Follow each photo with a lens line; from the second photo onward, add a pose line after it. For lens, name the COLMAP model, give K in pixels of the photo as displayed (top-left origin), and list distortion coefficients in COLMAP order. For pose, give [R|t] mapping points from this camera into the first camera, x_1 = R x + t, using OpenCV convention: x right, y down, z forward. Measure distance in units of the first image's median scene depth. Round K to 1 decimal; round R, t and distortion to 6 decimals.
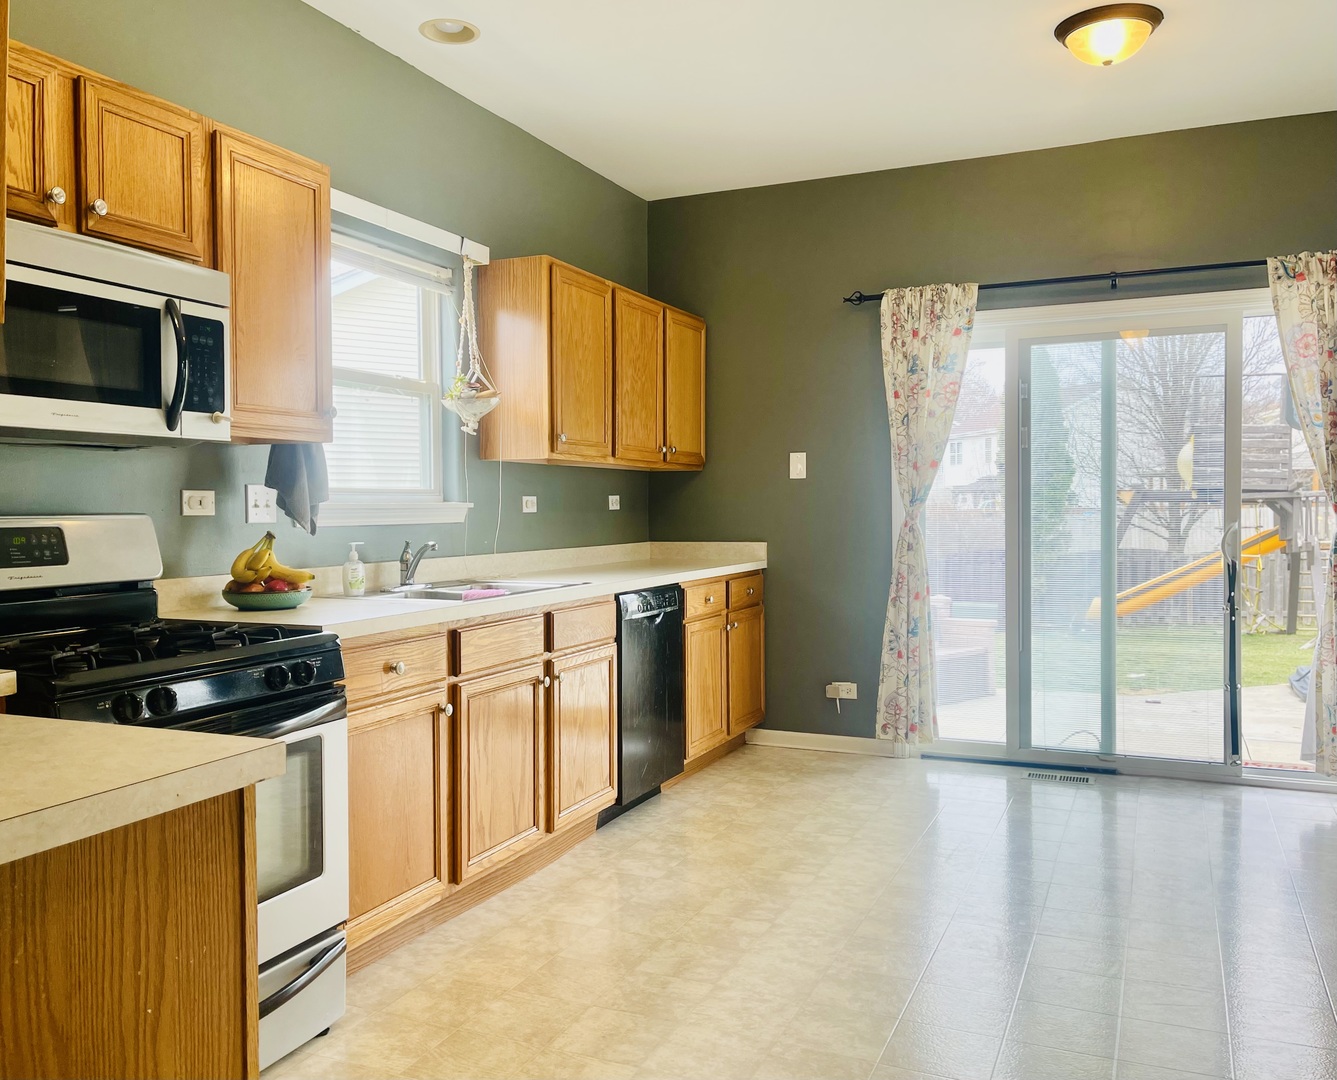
lens RADIAL K [[1120.2, 0, 629.0], [0, 1120.2, 544.5], [0, 0, 1]] dist [0.042417, -0.038677]
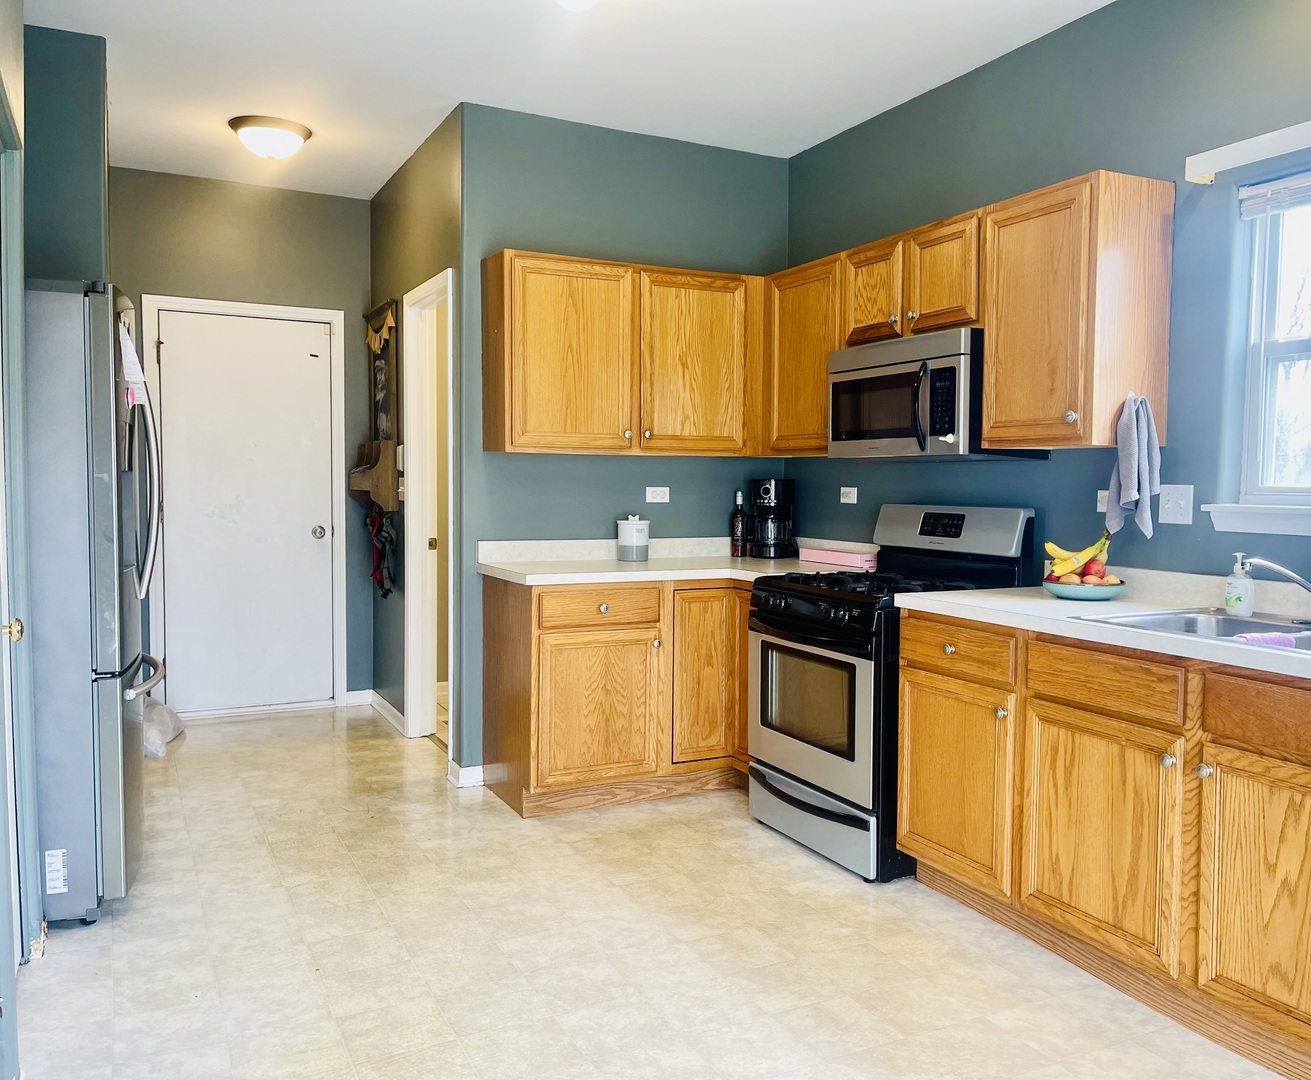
lens RADIAL K [[1098.4, 0, 690.6], [0, 1098.4, 543.6], [0, 0, 1]] dist [0.007666, -0.006007]
pose [[-0.616043, 0.049100, -0.786181, 0.458807], [-0.029385, 0.995928, 0.085226, -0.046508], [0.787164, 0.075605, -0.612092, 0.820725]]
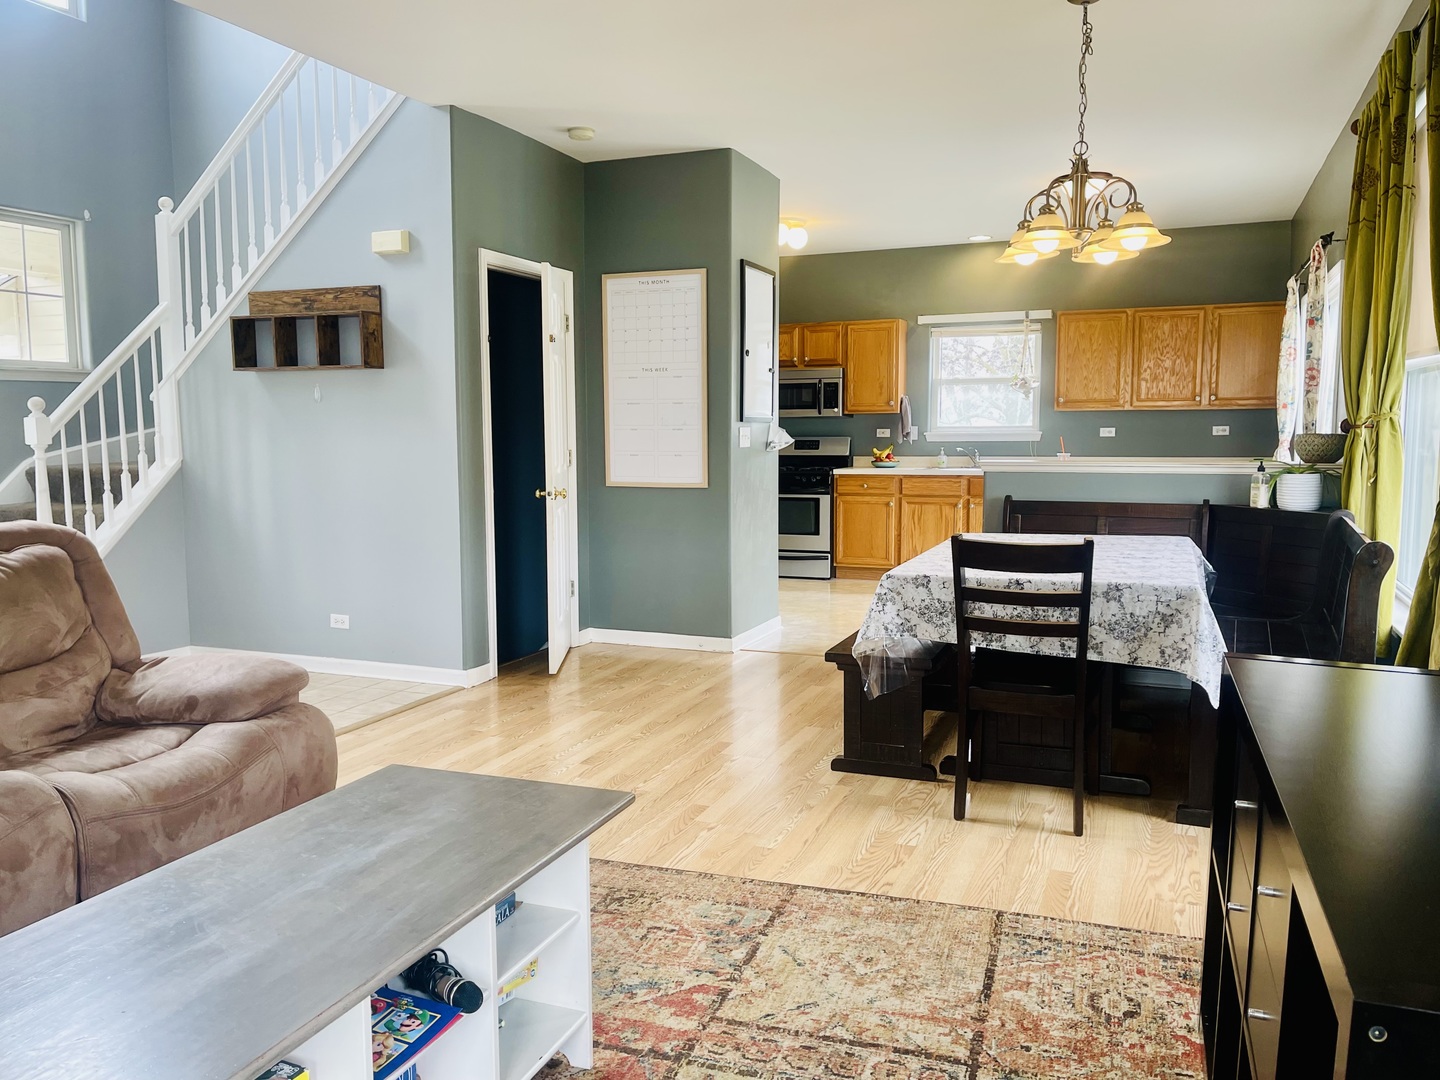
lens RADIAL K [[1128.0, 0, 710.9], [0, 1128.0, 546.8], [0, 0, 1]] dist [0.045201, 0.005054]
pose [[0.059480, 0.112979, -0.991815, 1.671701], [-0.027861, 0.993375, 0.111486, -0.036003], [0.997841, 0.021002, 0.062233, 0.202704]]
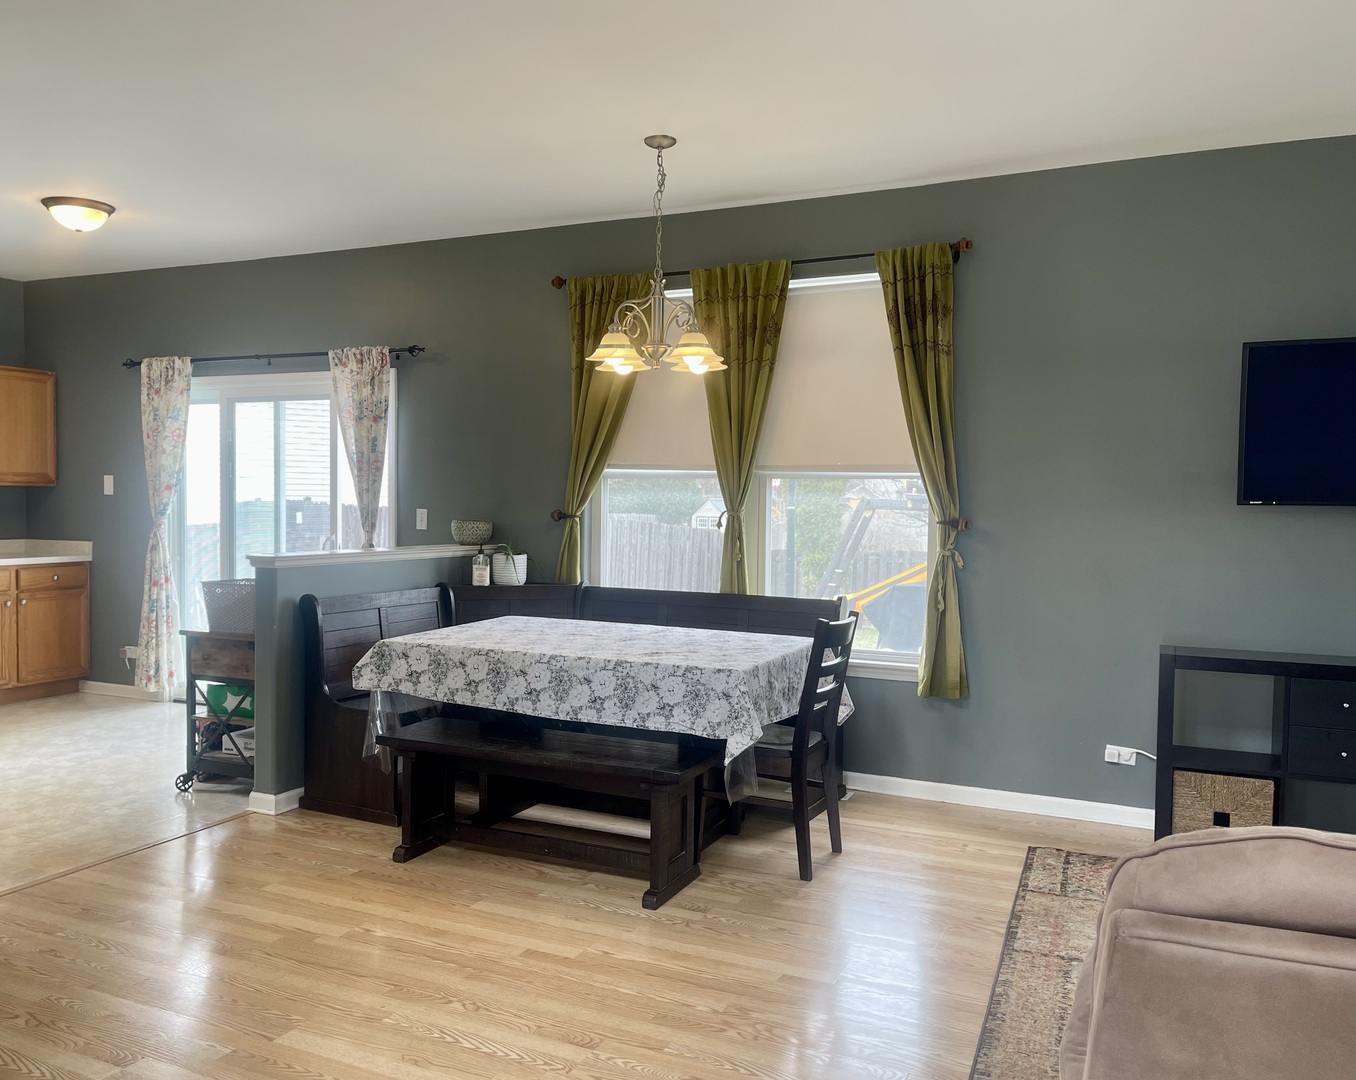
lens RADIAL K [[1136.2, 0, 639.1], [0, 1136.2, 545.2], [0, 0, 1]] dist [0.042417, -0.038677]
pose [[0.999694, 0.020272, -0.014151, 0.871316], [-0.020133, 0.999748, 0.009908, -0.026547], [0.014348, -0.009620, 0.999851, -0.387381]]
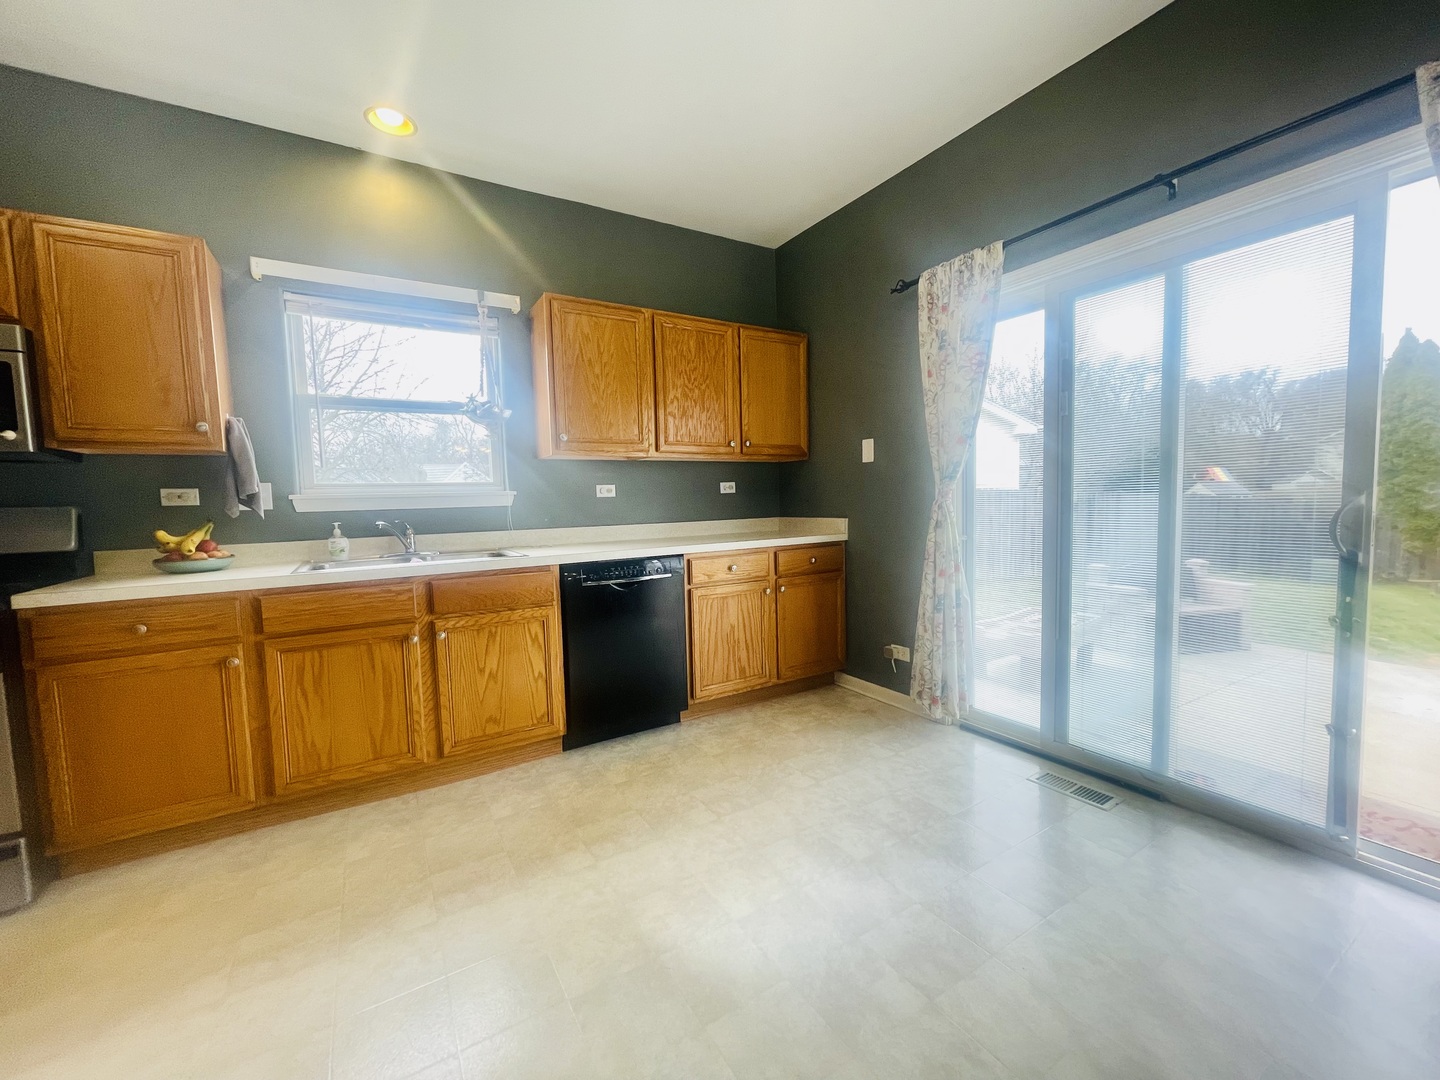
lens RADIAL K [[577.8, 0, 716.3], [0, 577.8, 541.0], [0, 0, 1]] dist [-0.005917, 0.000991]
pose [[0.835917, 0.025730, -0.548252, 0.373395], [0.002220, 0.998734, 0.050256, -0.009545], [0.548851, -0.043226, 0.834802, 0.460398]]
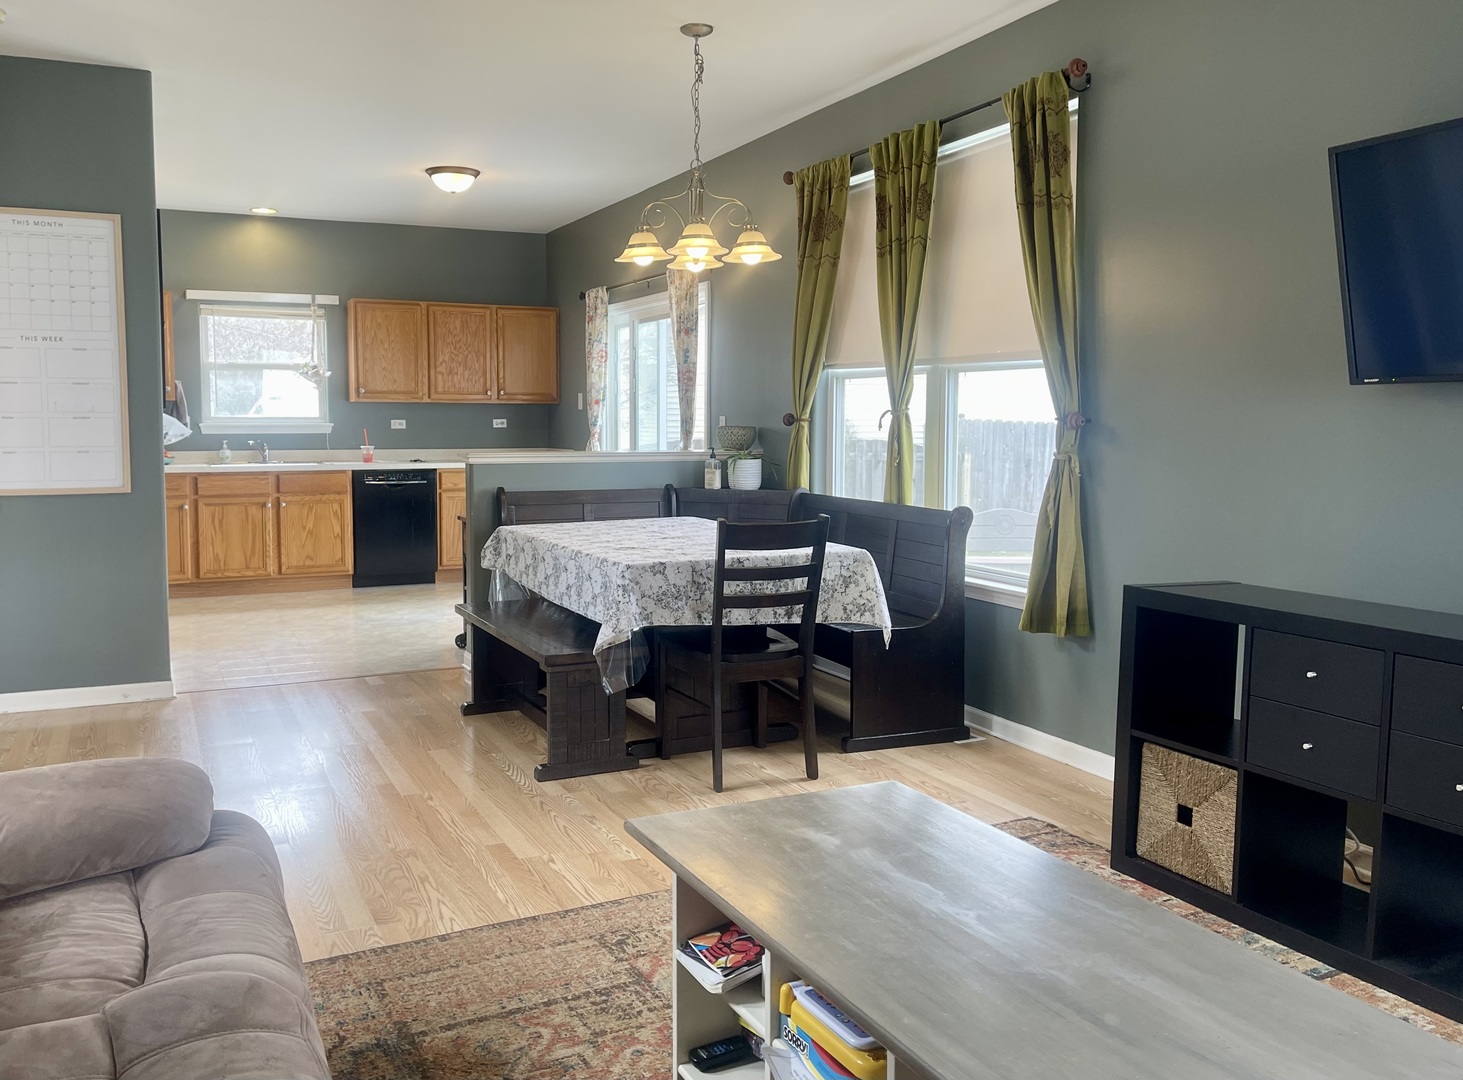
lens RADIAL K [[1205.1, 0, 685.3], [0, 1205.1, 507.9], [0, 0, 1]] dist [0.032468, -0.022364]
pose [[0.762697, 0.056854, -0.644252, 1.473573], [-0.028157, 0.998103, 0.054747, -0.019073], [0.646143, -0.023615, 0.762851, -0.214438]]
